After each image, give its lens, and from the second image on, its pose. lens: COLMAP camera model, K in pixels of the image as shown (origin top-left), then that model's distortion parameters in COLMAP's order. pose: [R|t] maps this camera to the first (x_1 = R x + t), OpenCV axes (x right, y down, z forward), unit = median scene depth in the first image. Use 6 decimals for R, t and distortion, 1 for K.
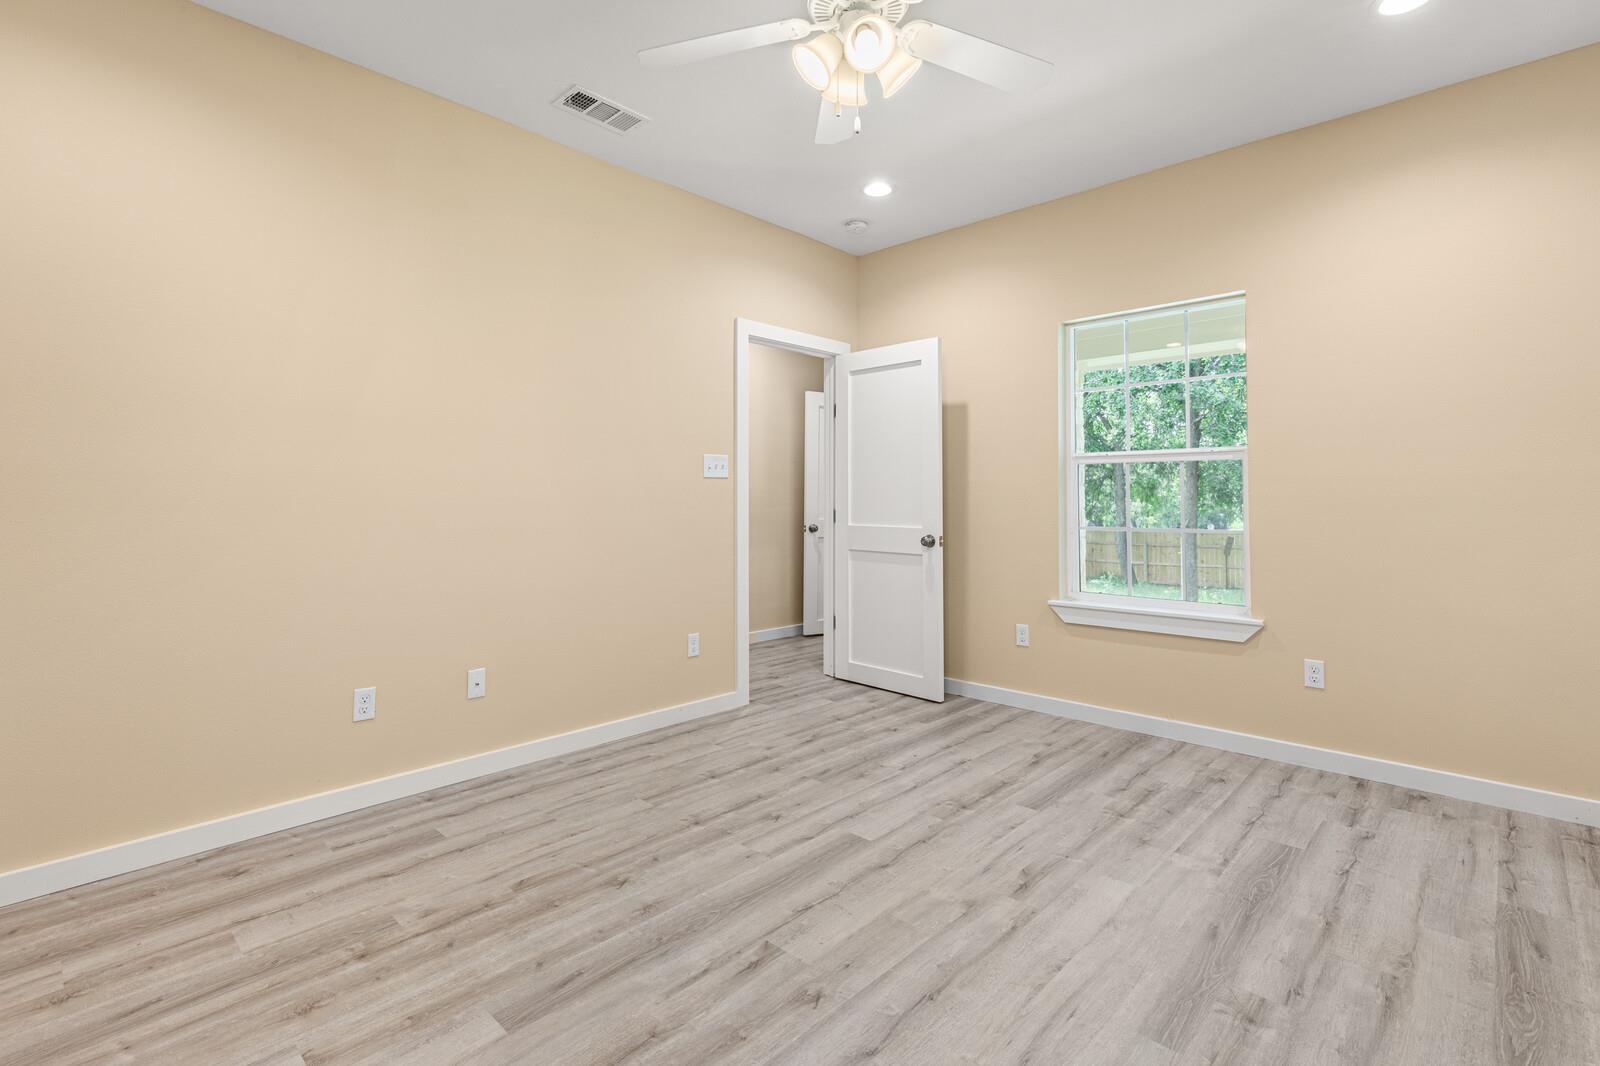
lens RADIAL K [[716.1, 0, 799.3], [0, 716.1, 522.9], [0, 0, 1]] dist [0.002494, -0.000481]
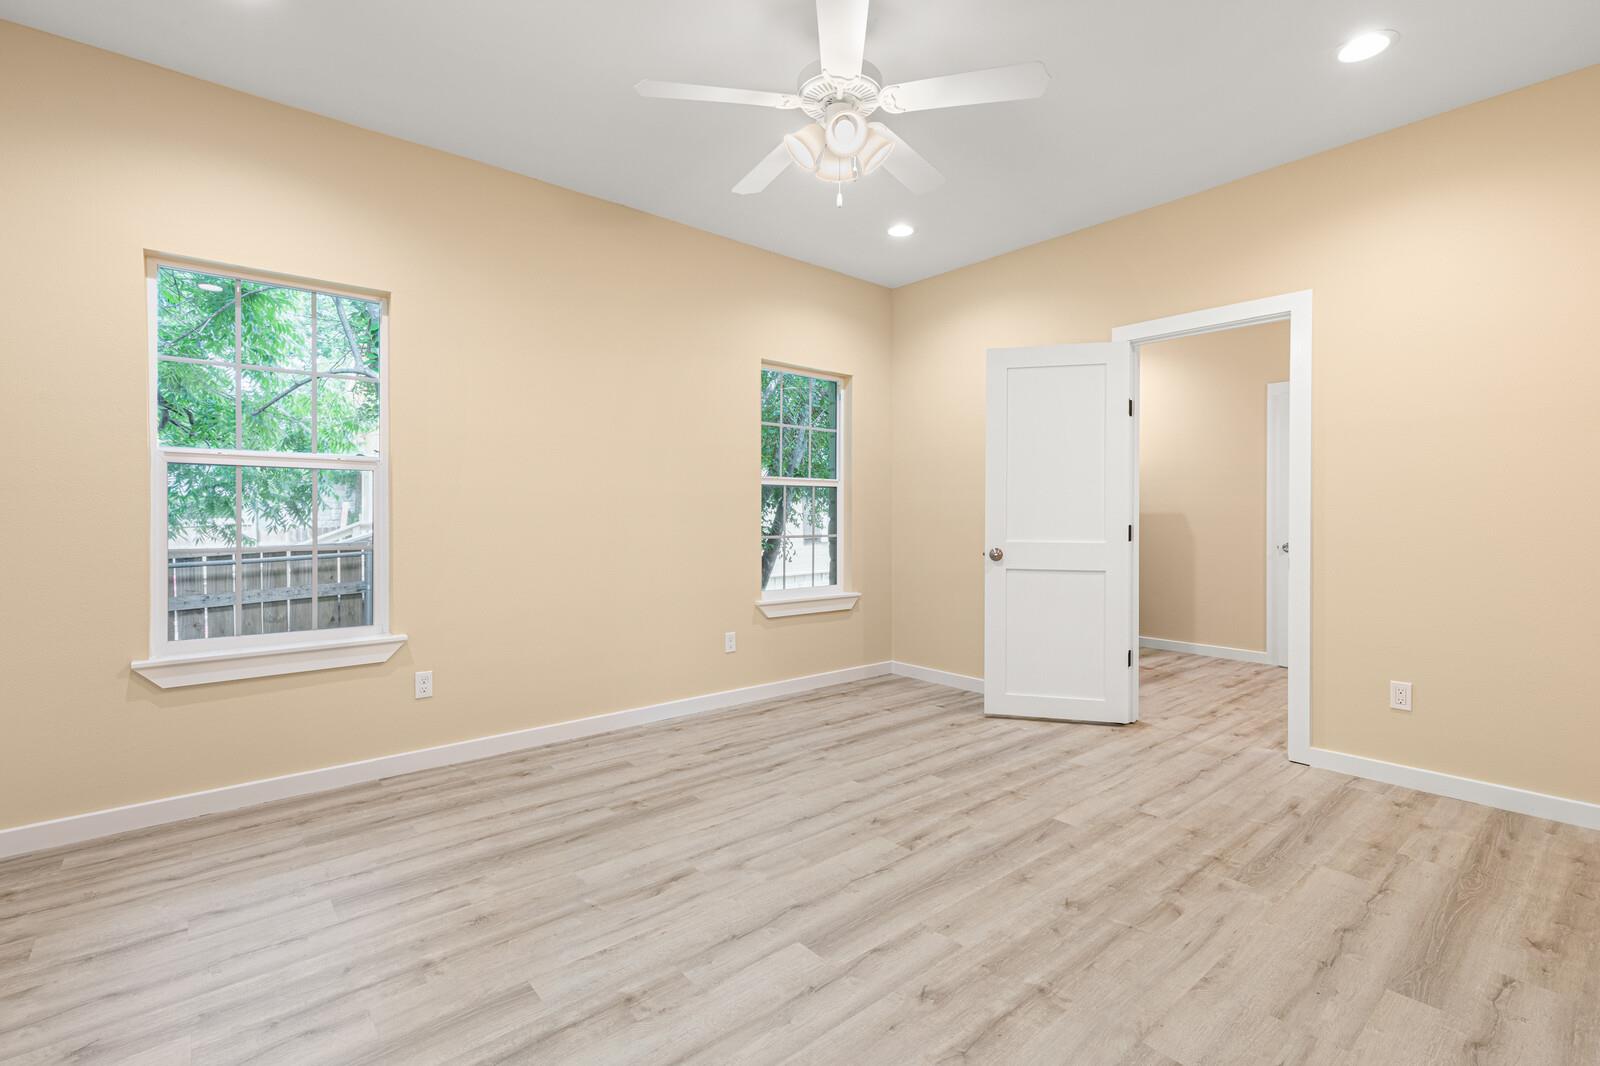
lens RADIAL K [[716.1, 0, 799.9], [0, 716.1, 523.6], [0, 0, 1]] dist [0.002494, -0.000481]
pose [[-0.994101, -0.000942, 0.108456, 0.014411], [0.003353, 0.999218, 0.039407, -0.064045], [-0.108408, 0.039538, -0.993320, 2.112436]]
